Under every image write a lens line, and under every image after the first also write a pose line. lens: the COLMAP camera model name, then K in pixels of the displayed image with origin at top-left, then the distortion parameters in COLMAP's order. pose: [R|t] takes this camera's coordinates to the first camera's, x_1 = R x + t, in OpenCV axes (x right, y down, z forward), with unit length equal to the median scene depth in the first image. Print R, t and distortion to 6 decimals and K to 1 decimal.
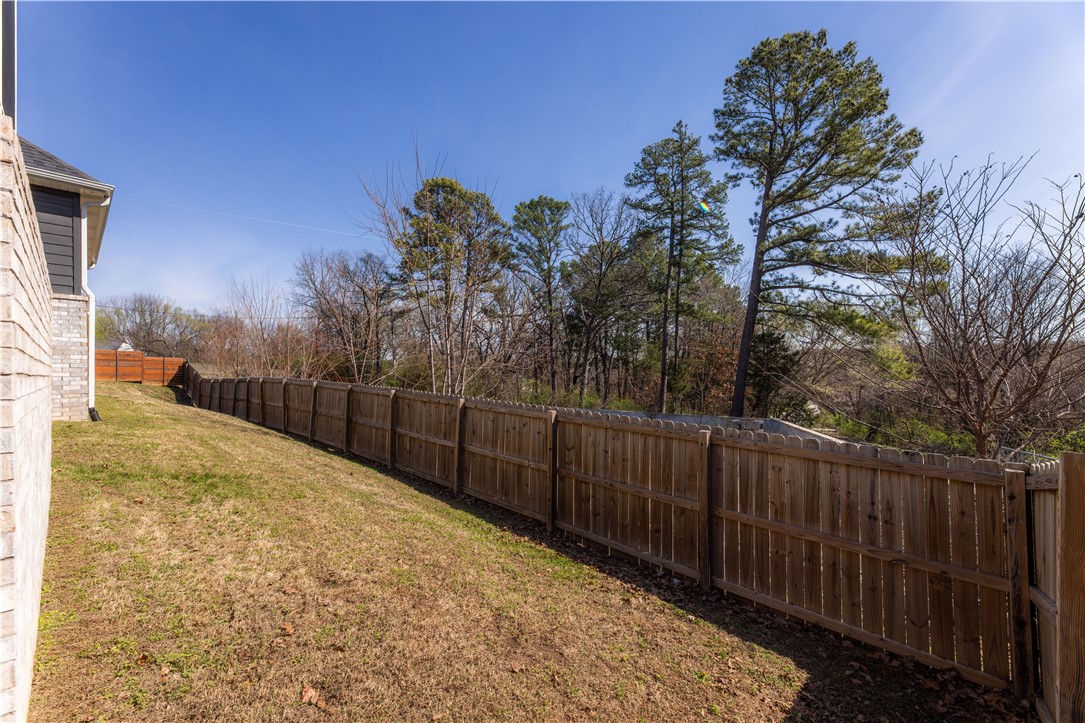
lens RADIAL K [[442.0, 0, 536.8], [0, 442.0, 365.3], [0, 0, 1]] dist [-0.002498, 0.000874]
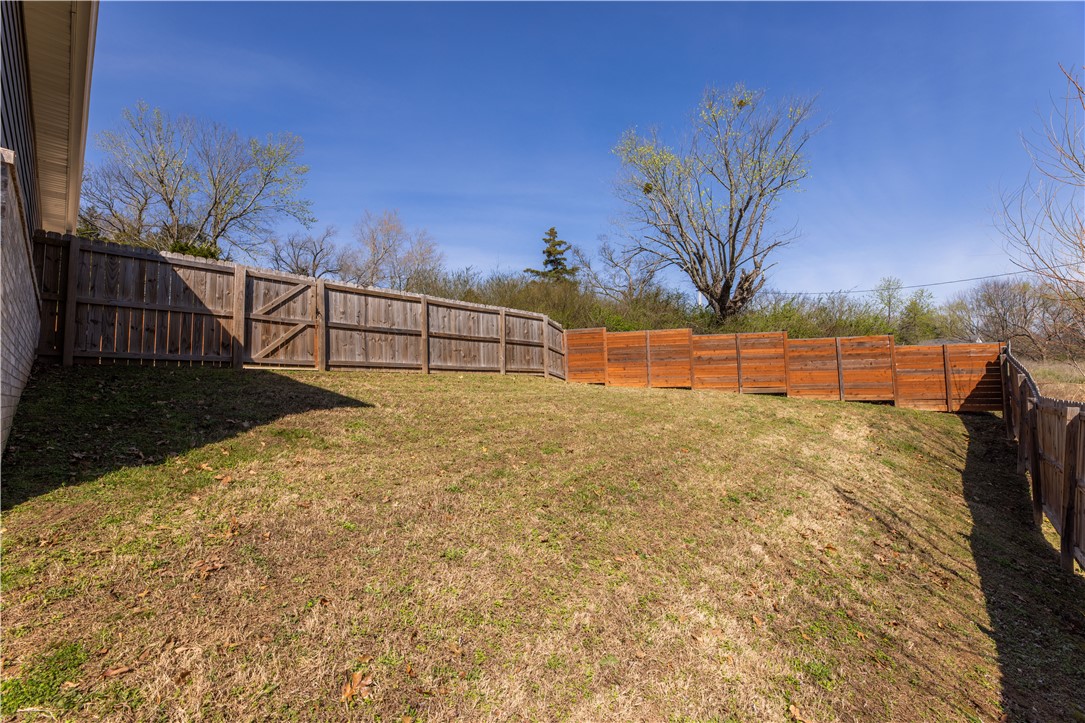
lens RADIAL K [[442.0, 0, 542.0], [0, 442.0, 361.6], [0, 0, 1]] dist [-0.002498, 0.000874]
pose [[0.010832, -0.065357, -0.997803, -0.438127], [0.036475, 0.997223, -0.064923, 0.012388], [0.999276, -0.035691, 0.013186, 0.622942]]
